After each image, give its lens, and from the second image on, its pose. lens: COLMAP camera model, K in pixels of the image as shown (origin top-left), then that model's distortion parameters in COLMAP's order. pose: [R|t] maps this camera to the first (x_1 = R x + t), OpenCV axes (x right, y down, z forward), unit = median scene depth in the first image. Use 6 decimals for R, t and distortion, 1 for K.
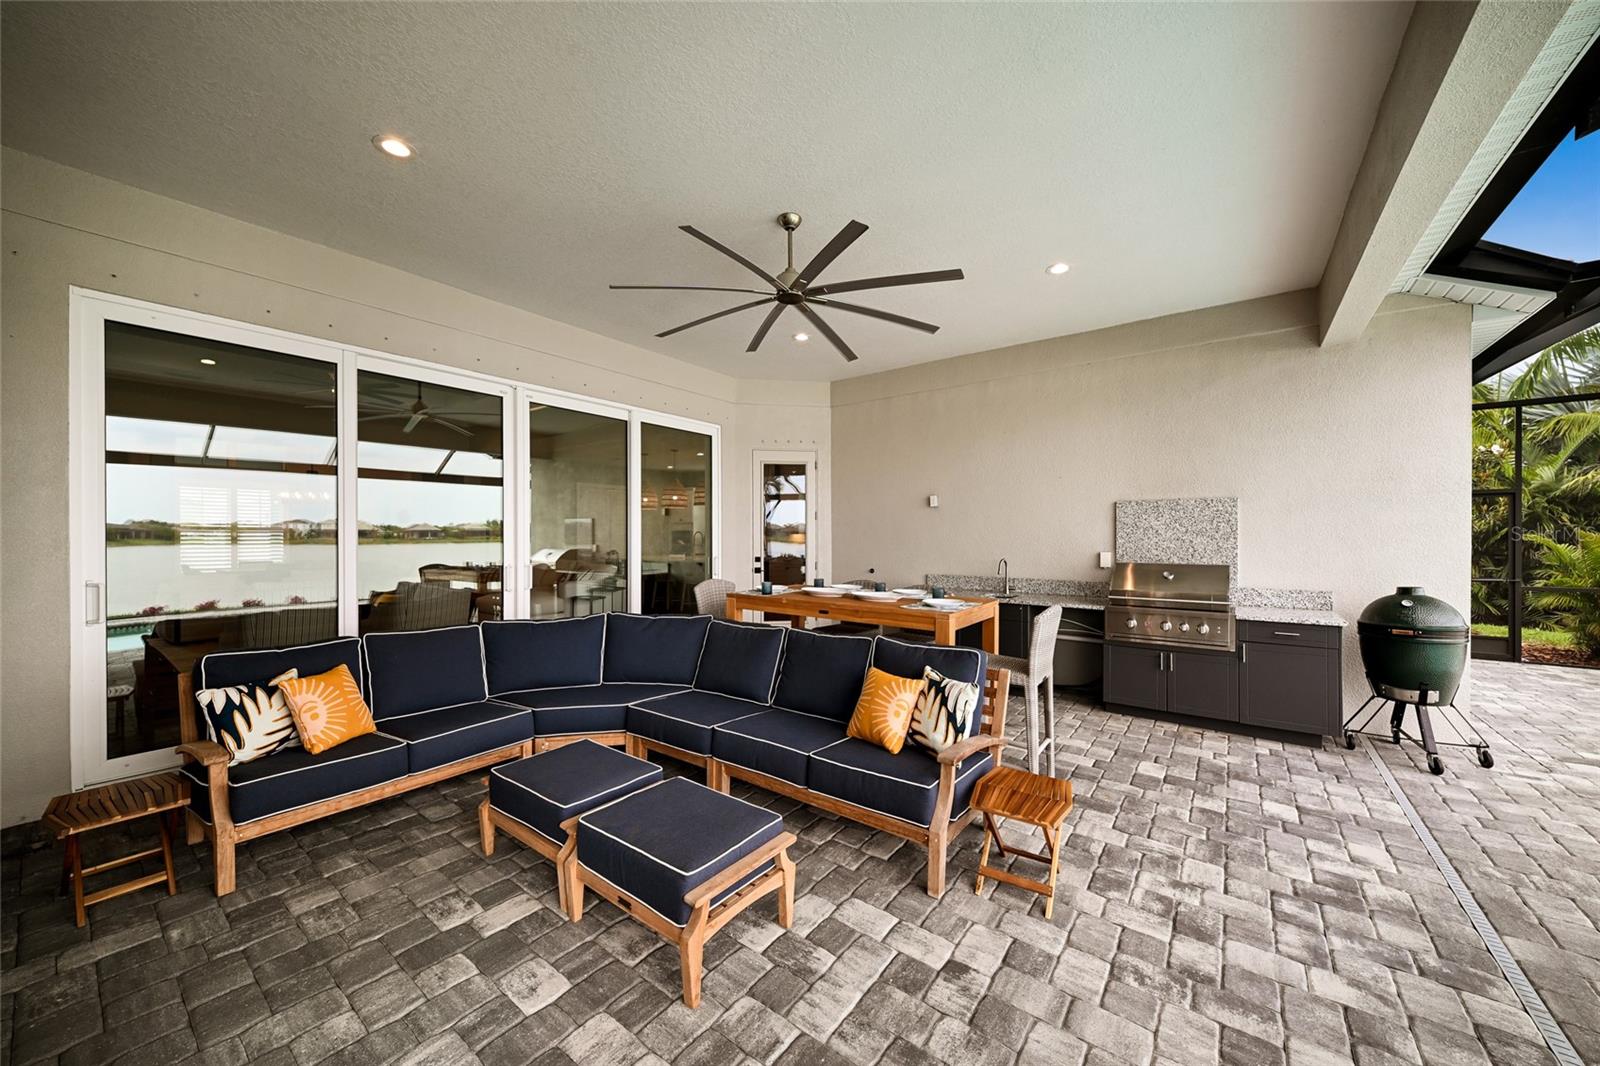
lens RADIAL K [[561.6, 0, 812.5], [0, 561.6, 514.1], [0, 0, 1]] dist [-0.002085, -0.000466]
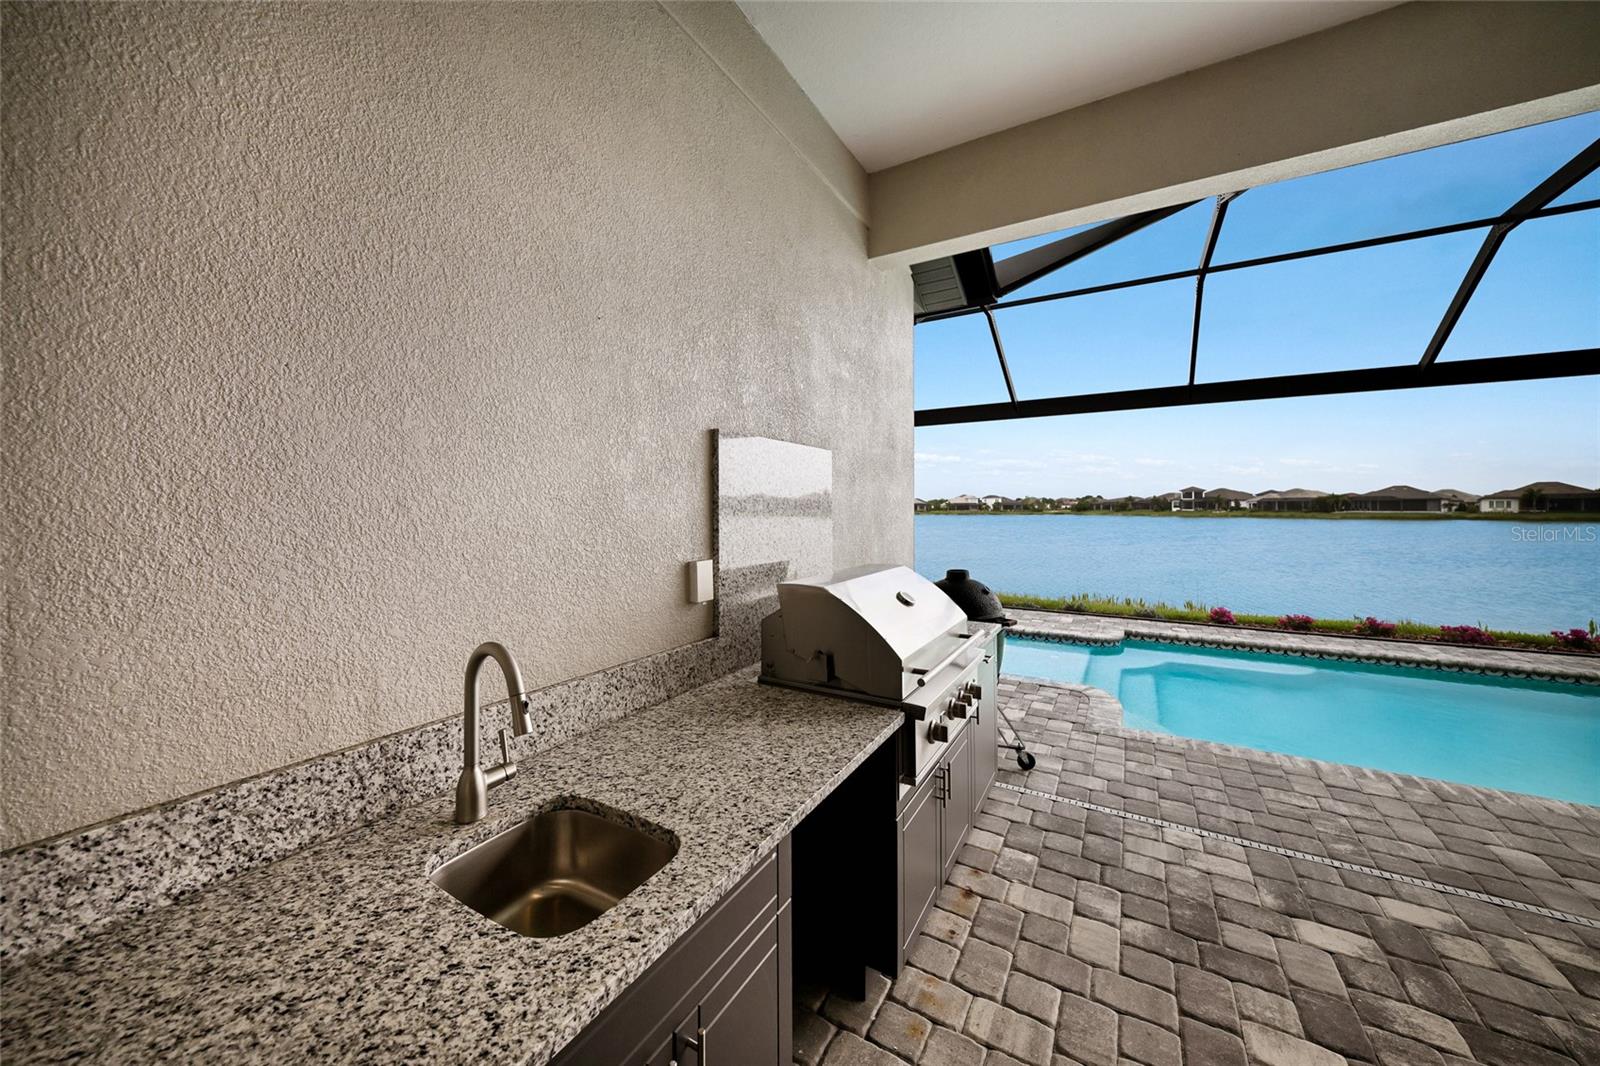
lens RADIAL K [[575.8, 0, 804.6], [0, 575.8, 504.3], [0, 0, 1]] dist [-0.001650, -0.000136]
pose [[-0.108702, 0.005892, 0.994057, 0.238958], [-0.033785, 0.999383, -0.009618, 0.056637], [-0.993500, -0.034630, -0.108435, 1.669657]]
